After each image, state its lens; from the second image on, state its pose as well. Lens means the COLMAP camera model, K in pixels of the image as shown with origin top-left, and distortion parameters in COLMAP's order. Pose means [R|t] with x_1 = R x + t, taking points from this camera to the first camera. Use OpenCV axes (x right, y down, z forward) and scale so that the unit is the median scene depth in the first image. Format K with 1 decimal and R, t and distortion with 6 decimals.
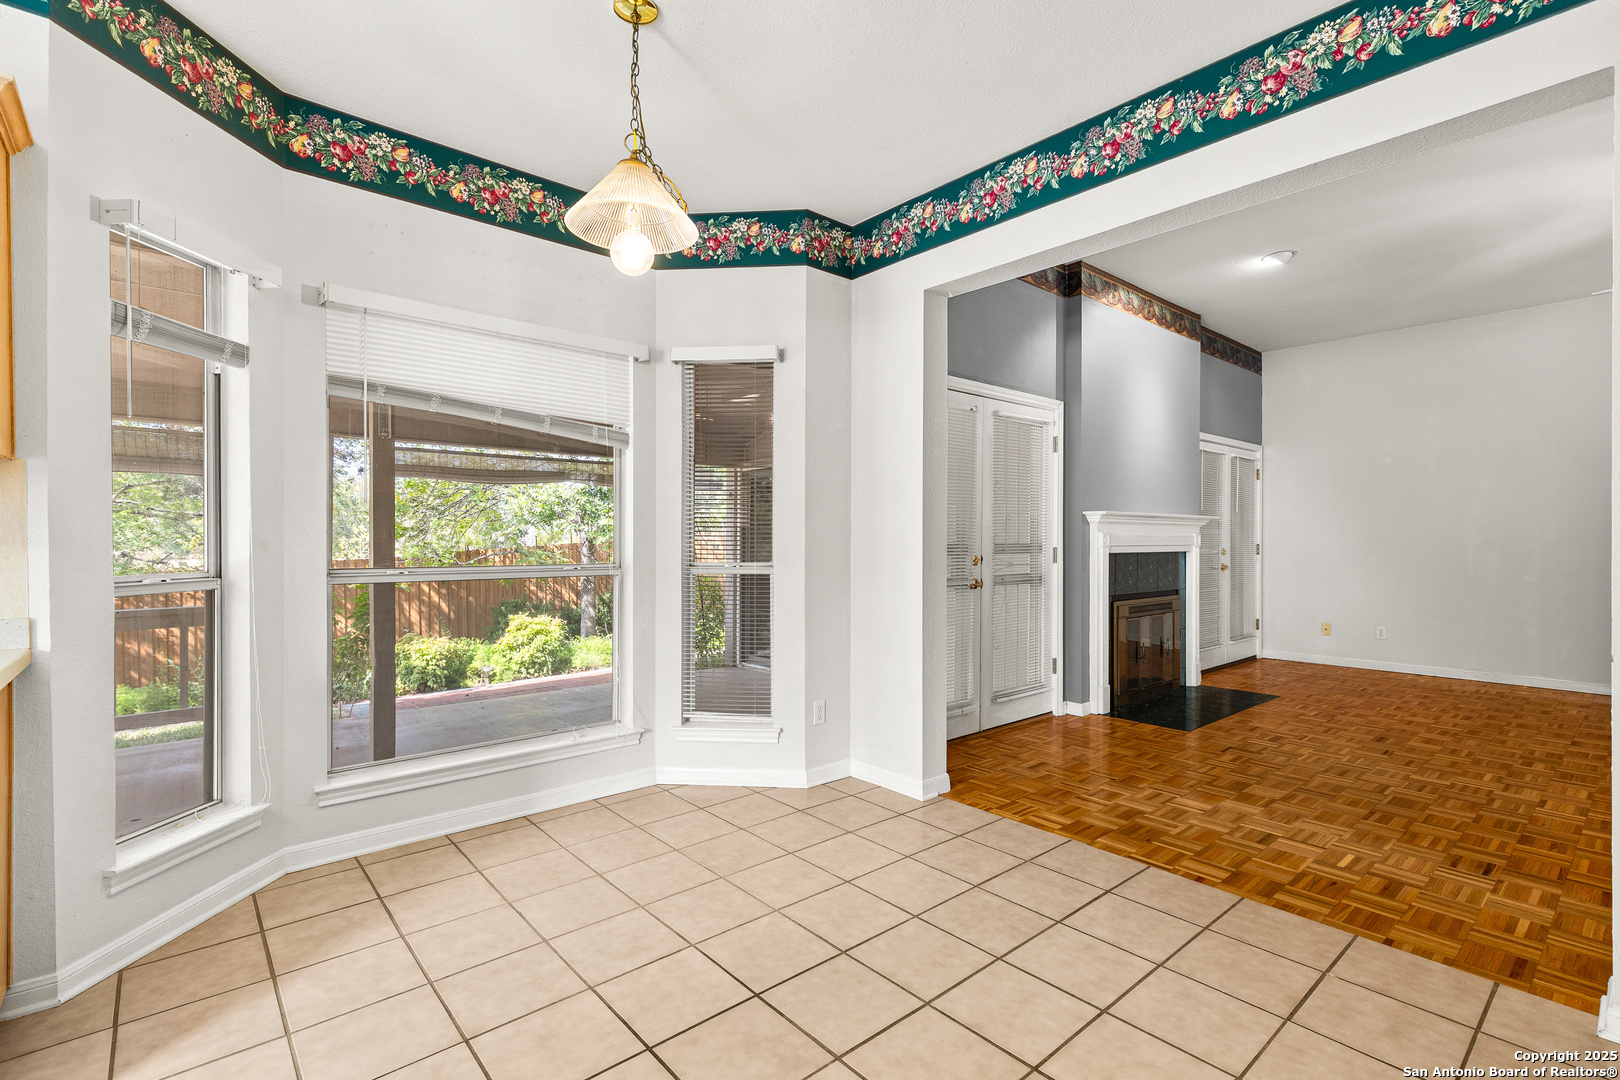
lens RADIAL K [[741.4, 0, 802.8], [0, 741.4, 542.0], [0, 0, 1]] dist [0.004278, 0.000234]
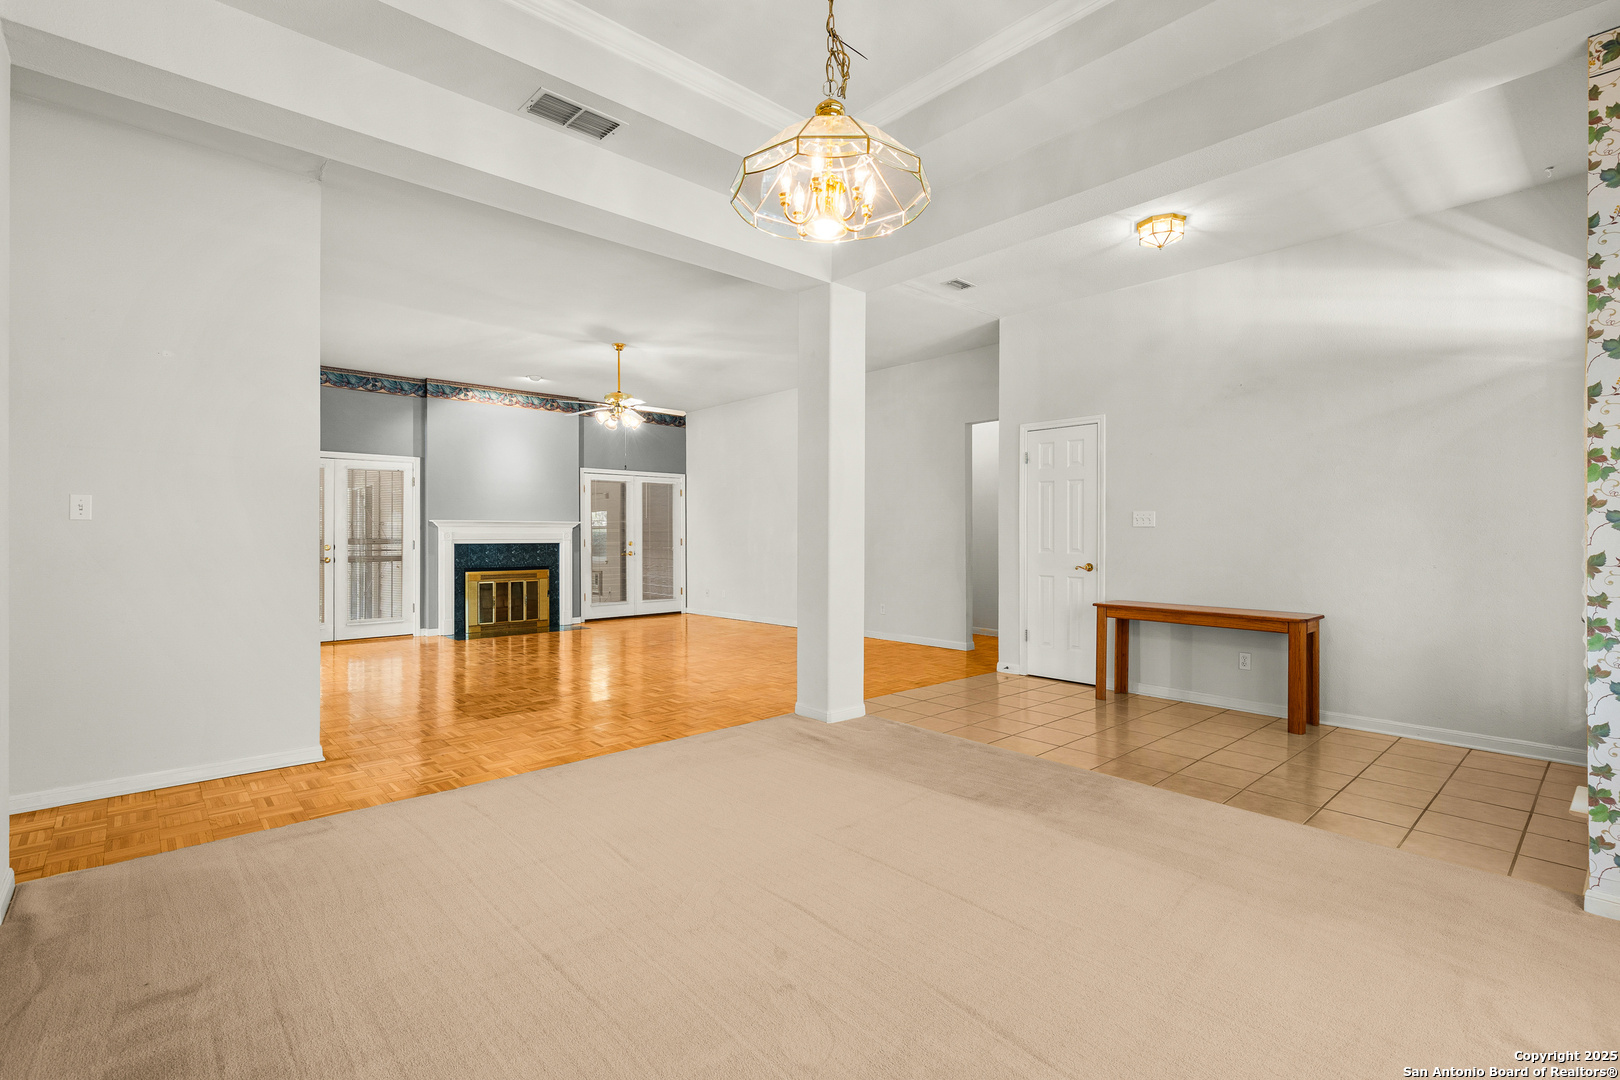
lens RADIAL K [[731.4, 0, 813.7], [0, 731.4, 534.1], [0, 0, 1]] dist [0.004150, -0.000161]
pose [[0.999642, -0.003523, 0.026506, 1.244006], [0.003769, 0.999950, -0.009259, 0.011330], [-0.026472, 0.009356, 0.999606, -0.760122]]
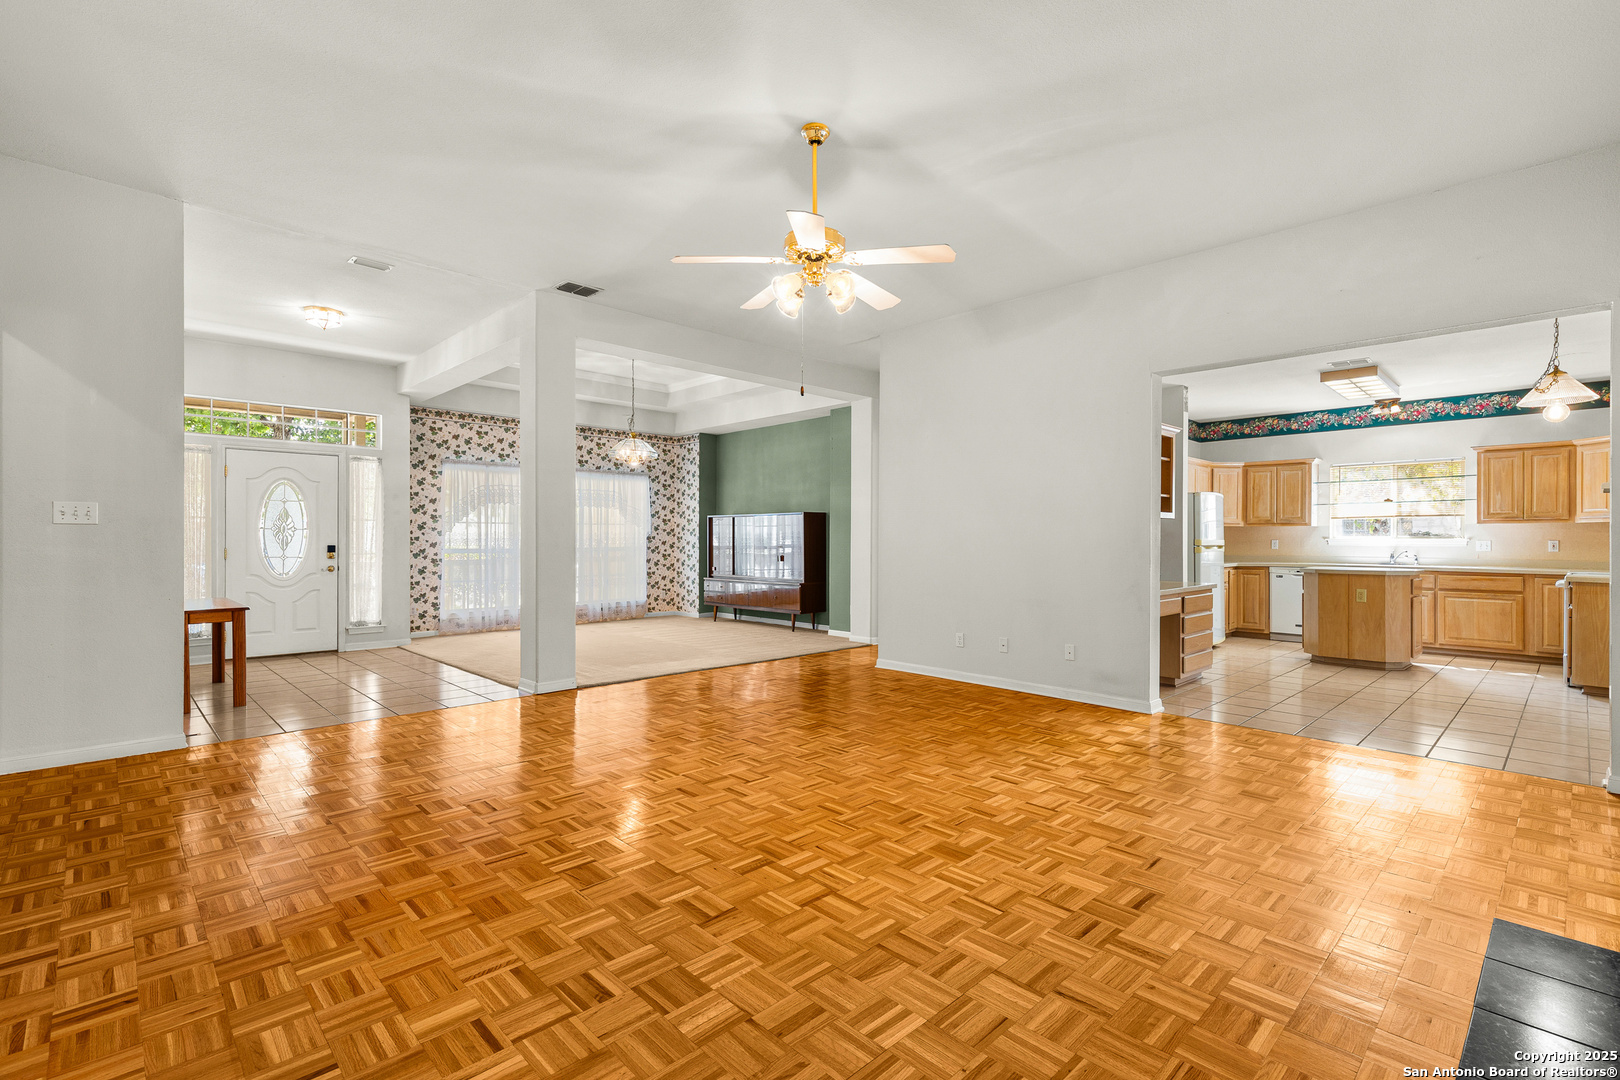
lens RADIAL K [[738.5, 0, 820.0], [0, 738.5, 537.2], [0, 0, 1]] dist [0.005924, 0.000120]
pose [[-0.998063, -0.005556, -0.061968, 0.935334], [-0.005916, 0.999967, 0.005625, -0.006242], [0.061934, 0.005981, -0.998062, 1.354327]]
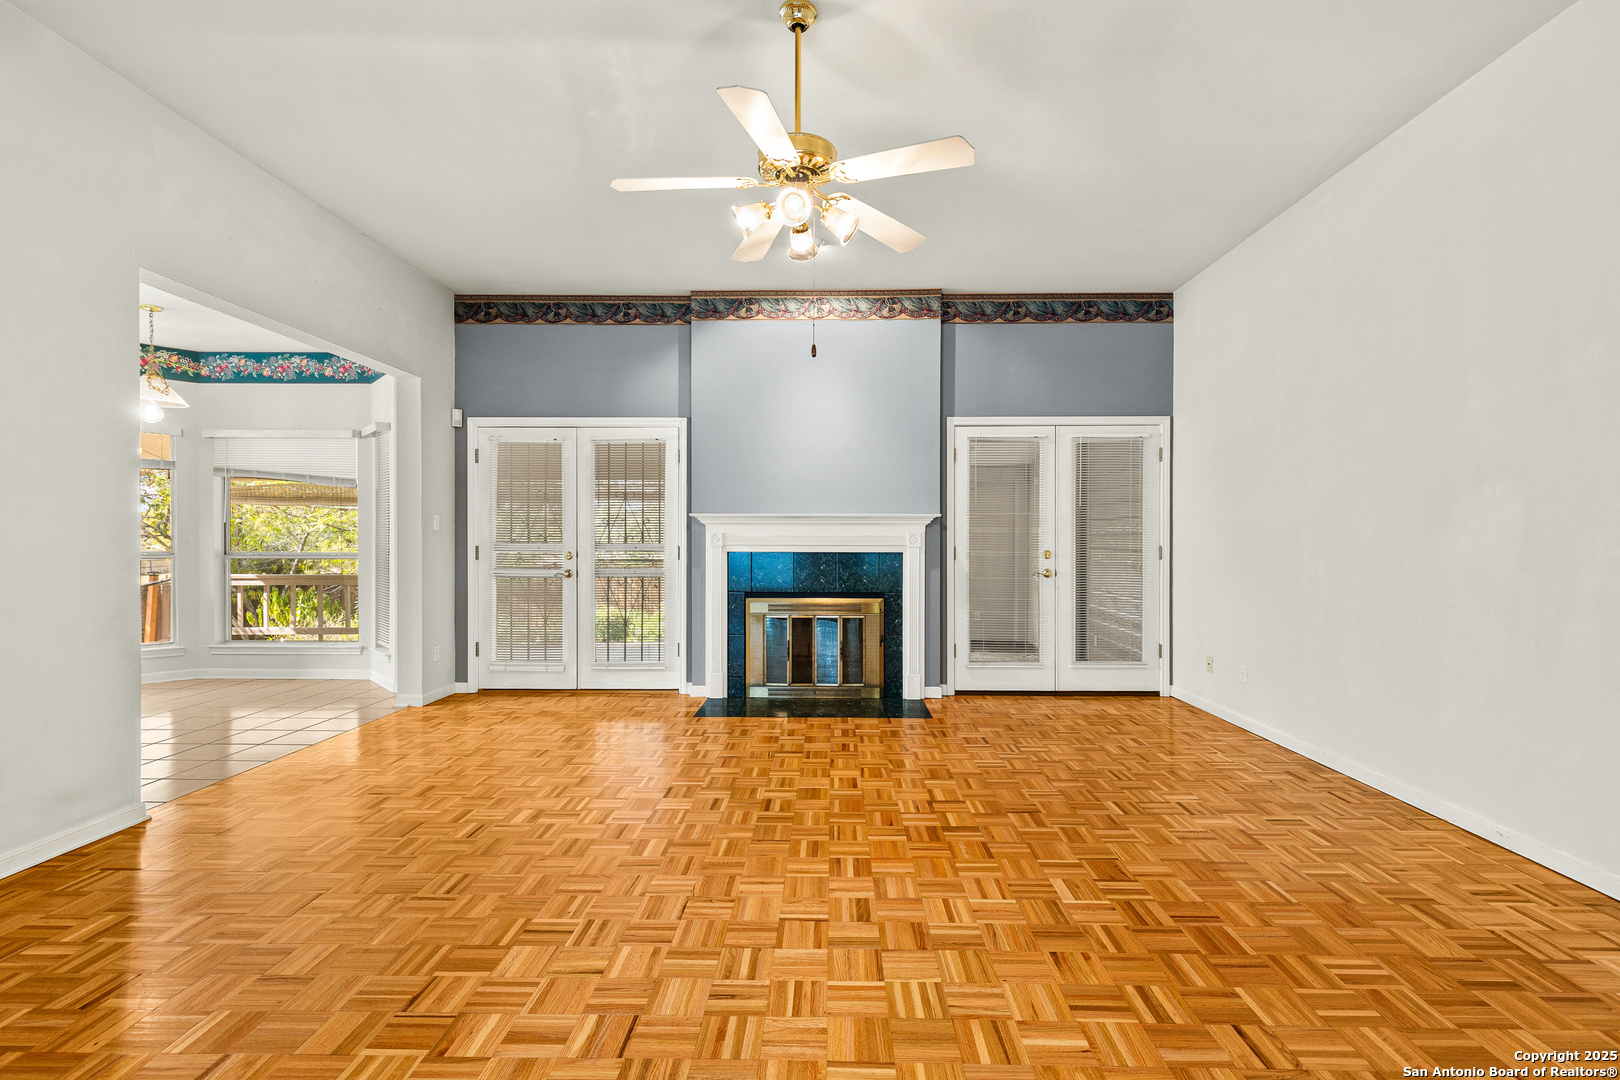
lens RADIAL K [[737.1, 0, 820.2], [0, 737.1, 547.4], [0, 0, 1]] dist [0.005270, -0.000821]
pose [[0.746086, 0.006973, -0.665813, 1.262121], [-0.004908, 0.999976, 0.004973, 0.001805], [0.665832, -0.000442, 0.746102, 0.295297]]
